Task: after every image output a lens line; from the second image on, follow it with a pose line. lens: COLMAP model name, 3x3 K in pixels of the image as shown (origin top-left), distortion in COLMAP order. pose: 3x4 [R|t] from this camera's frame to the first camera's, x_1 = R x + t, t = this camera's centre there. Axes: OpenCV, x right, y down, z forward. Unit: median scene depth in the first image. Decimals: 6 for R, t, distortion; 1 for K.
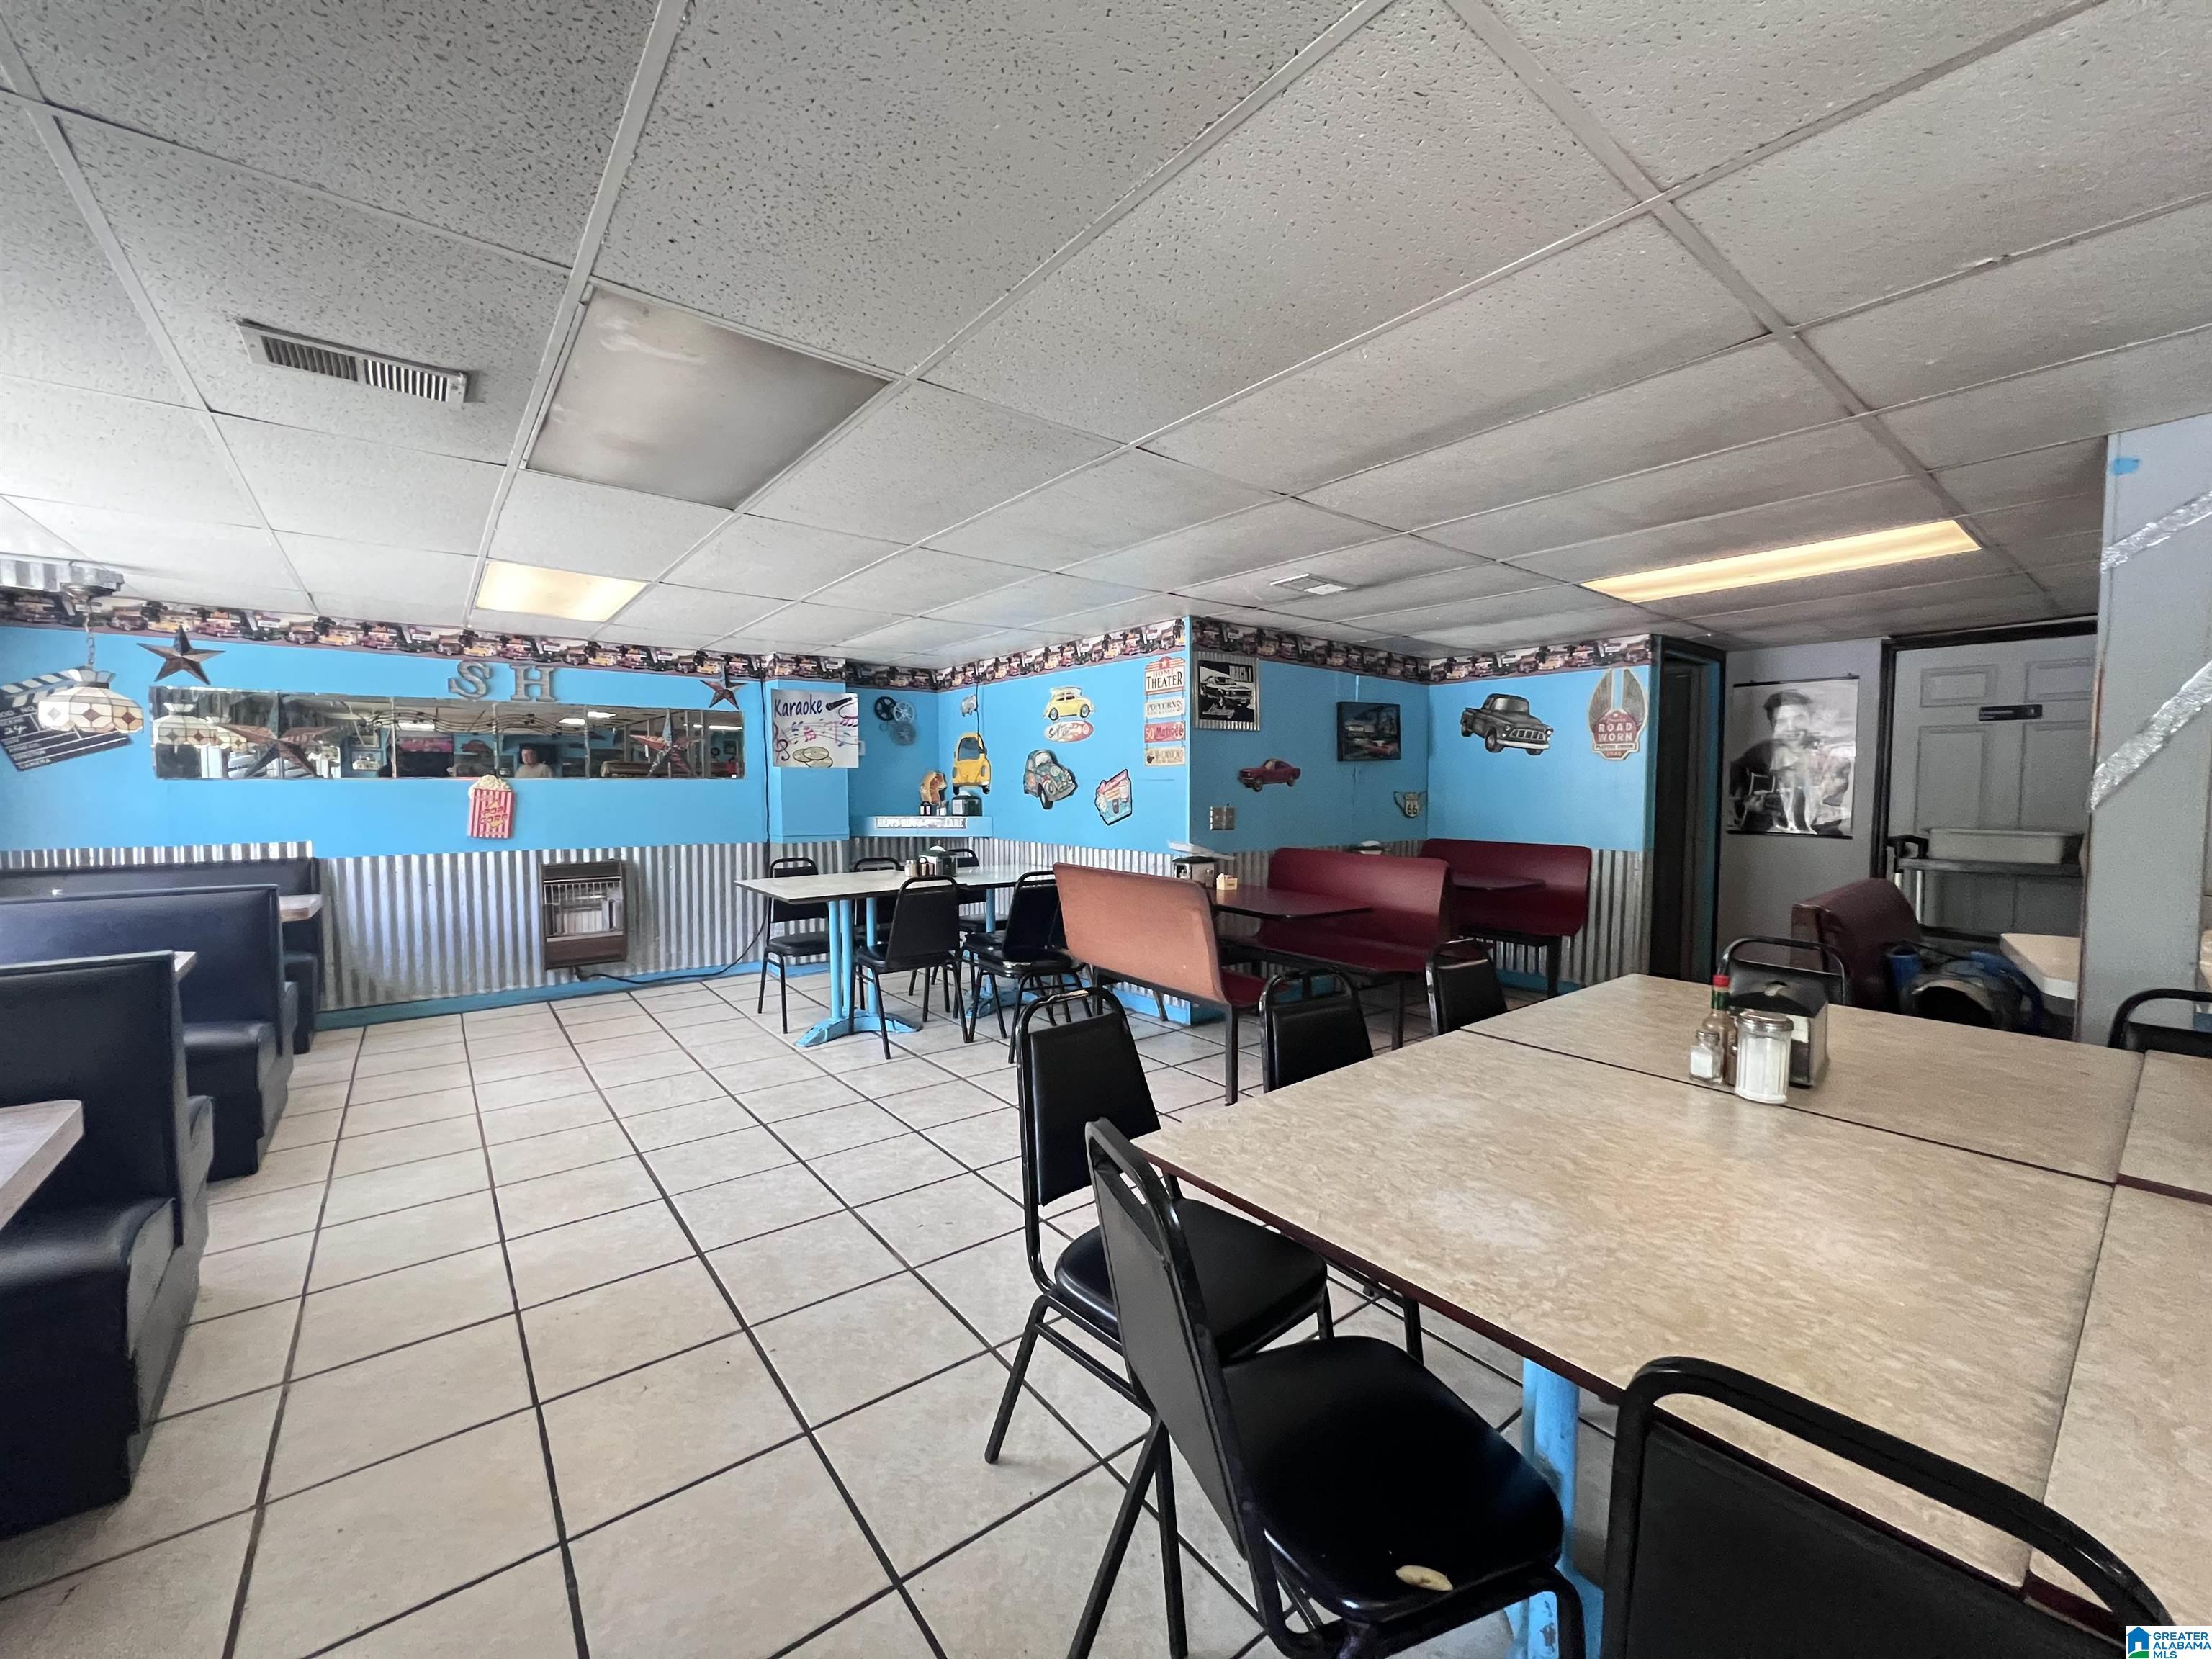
lens RADIAL K [[881.4, 0, 1104.8], [0, 881.4, 826.5], [0, 0, 1]] dist [-0.000487, 0.000208]
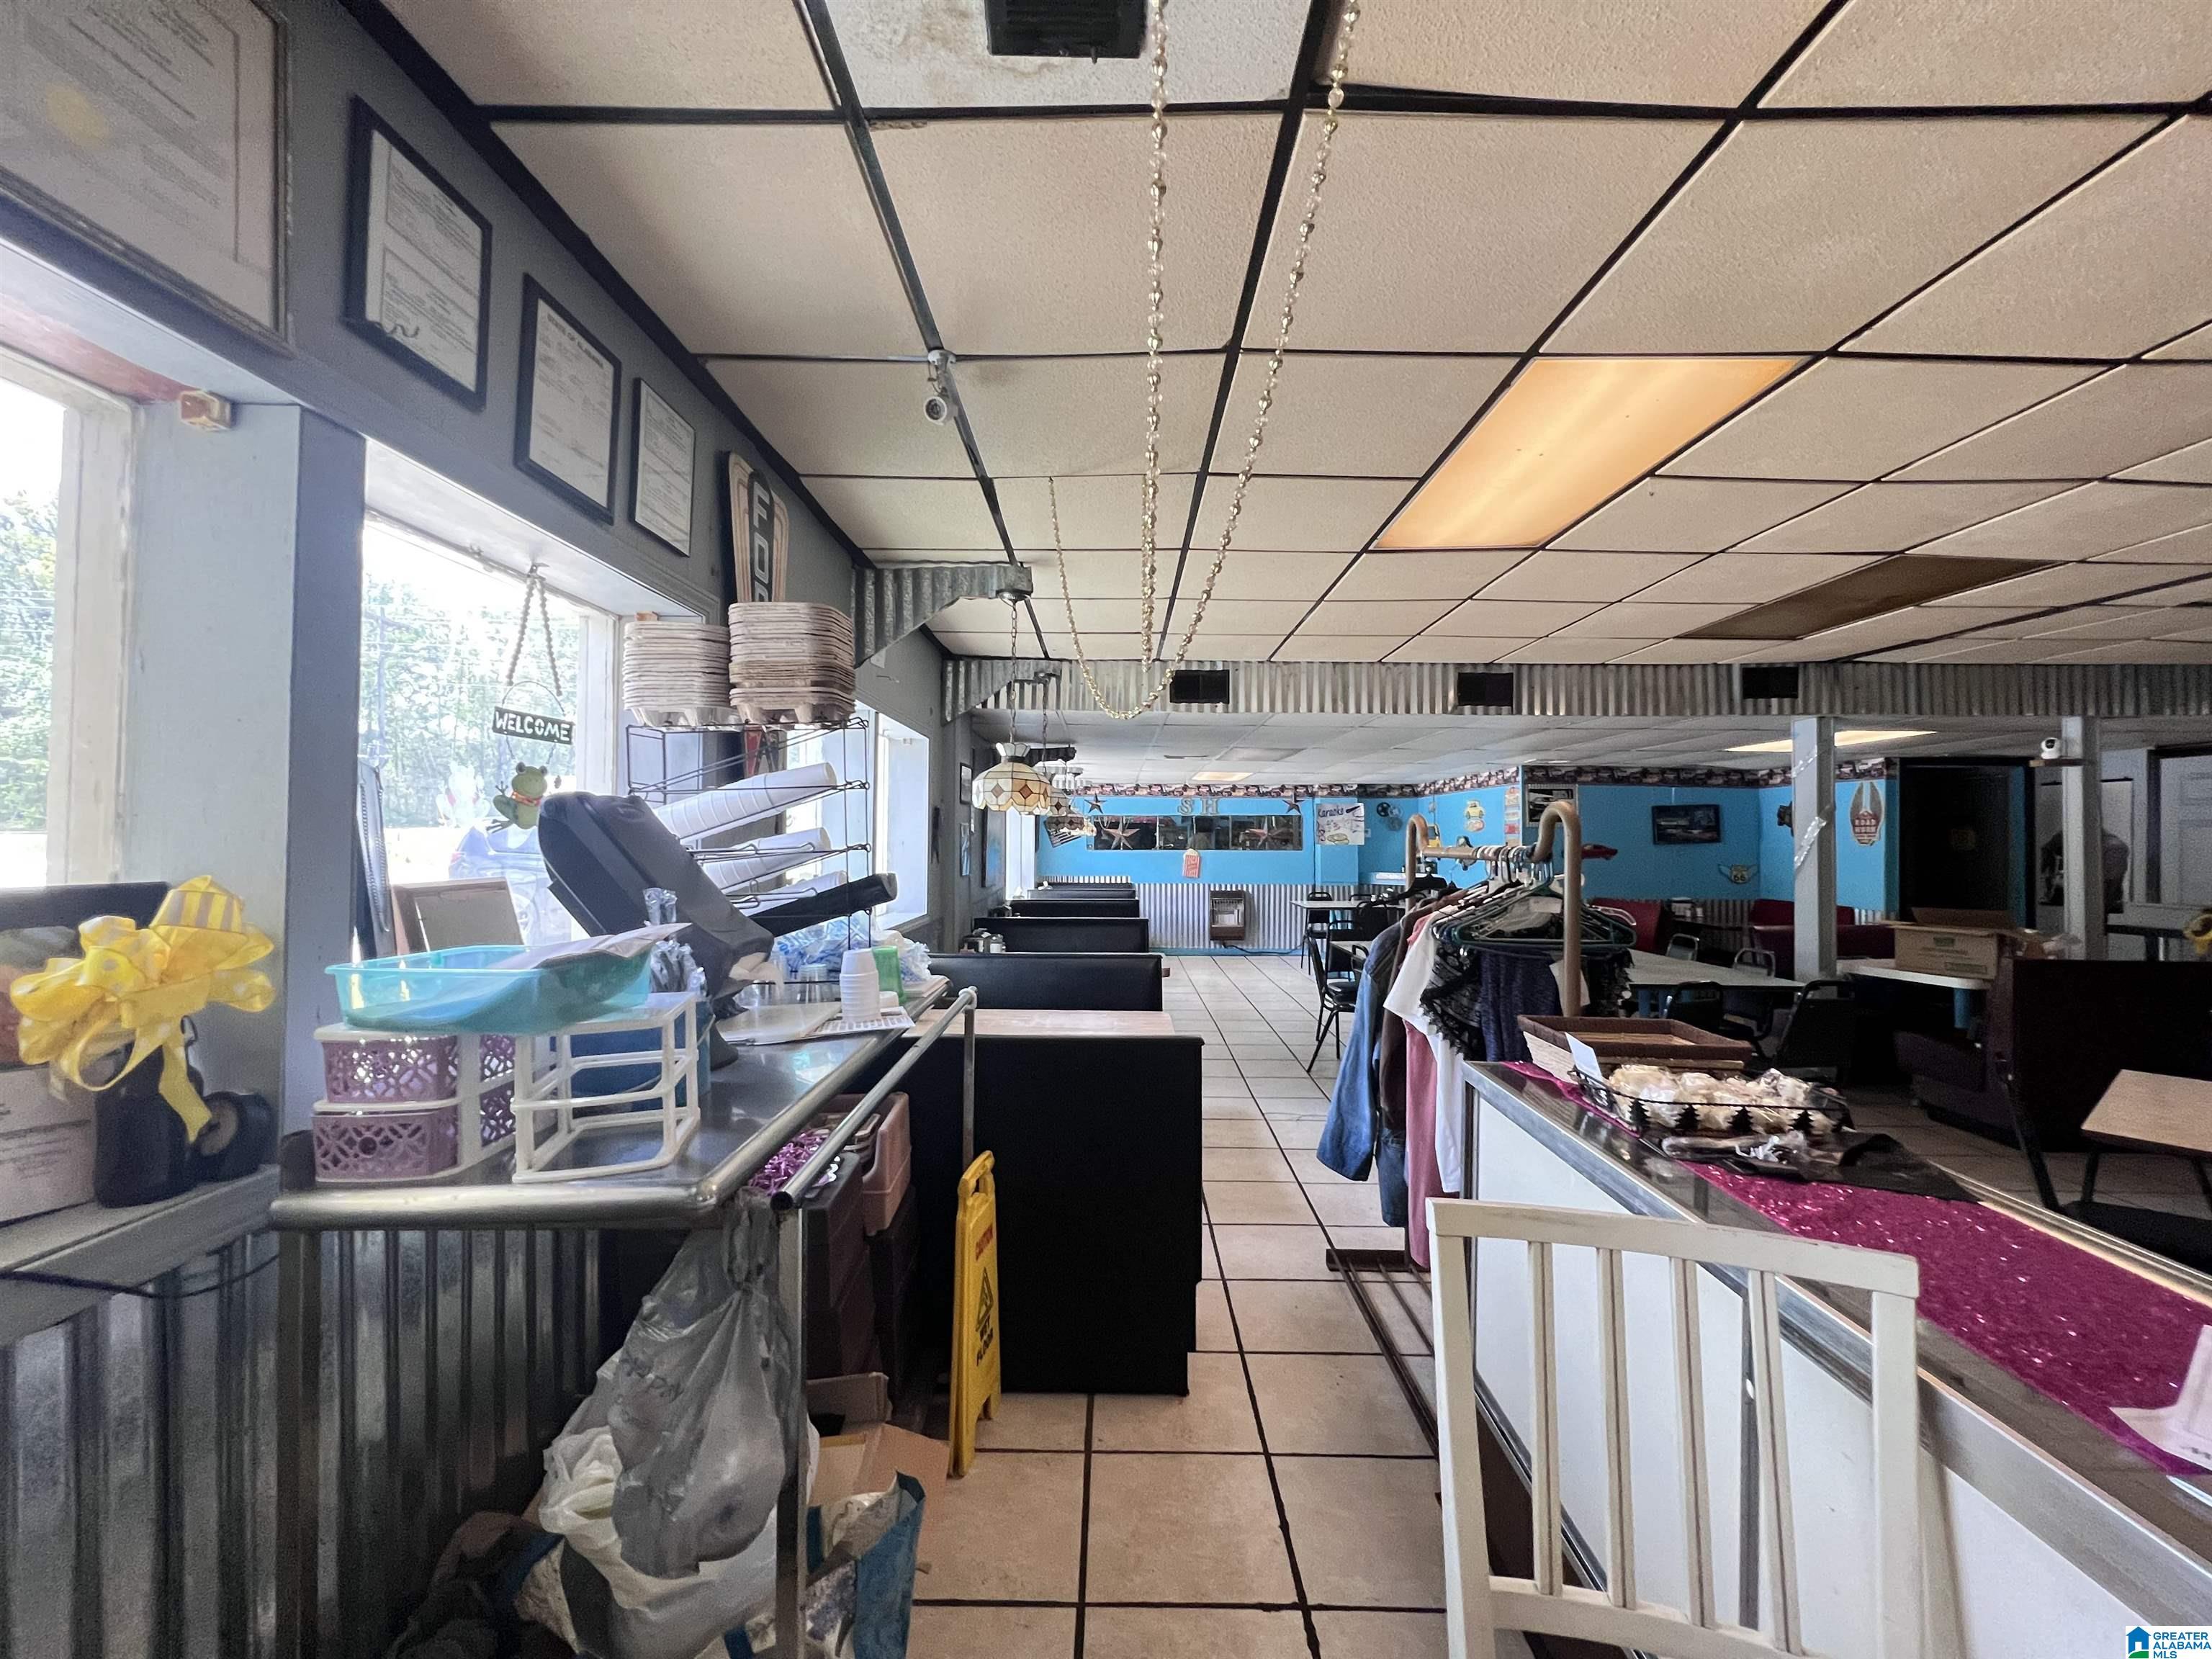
lens RADIAL K [[881.4, 0, 1104.8], [0, 881.4, 826.5], [0, 0, 1]] dist [-0.000487, 0.000208]
pose [[0.780016, -0.006701, -0.625724, 0.470919], [-0.033367, 0.998075, -0.052284, 0.007358], [0.624870, 0.061661, 0.778290, -0.785561]]
